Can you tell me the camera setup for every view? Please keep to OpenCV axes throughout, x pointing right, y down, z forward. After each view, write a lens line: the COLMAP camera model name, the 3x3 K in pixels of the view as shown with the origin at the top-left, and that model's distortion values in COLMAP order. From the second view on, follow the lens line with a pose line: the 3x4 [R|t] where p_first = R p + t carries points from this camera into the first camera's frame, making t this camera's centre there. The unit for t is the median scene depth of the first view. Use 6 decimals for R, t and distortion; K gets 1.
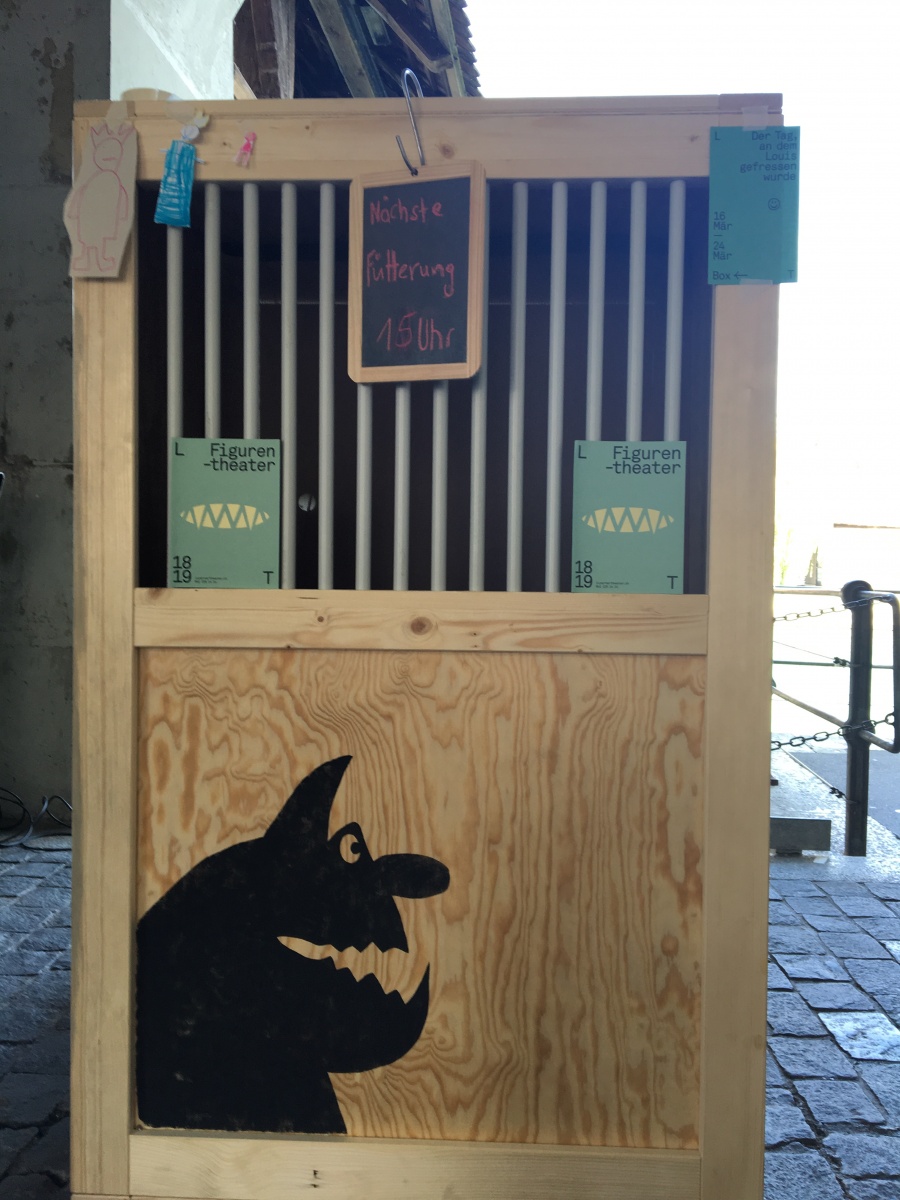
lens RADIAL K [[1076.7, 0, 450.0], [0, 1076.7, 600.0], [0, 0, 1]] dist [0.001551, -0.119416]
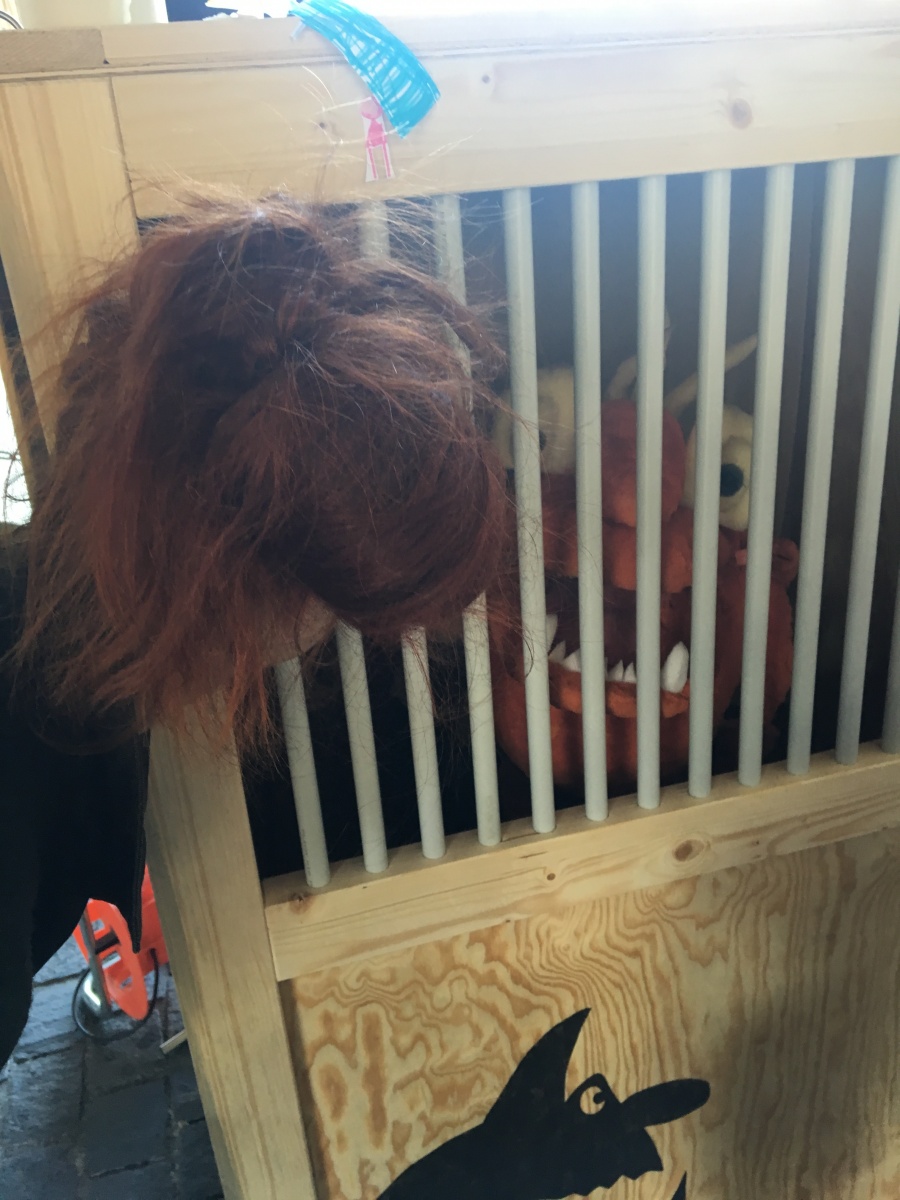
lens RADIAL K [[1076.7, 0, 450.0], [0, 1076.7, 600.0], [0, 0, 1]] dist [0.001551, -0.119416]
pose [[0.948778, -0.197523, 0.246588, -0.306379], [0.092190, 0.919593, 0.381903, -0.397050], [-0.302195, -0.339608, 0.890699, 0.472890]]
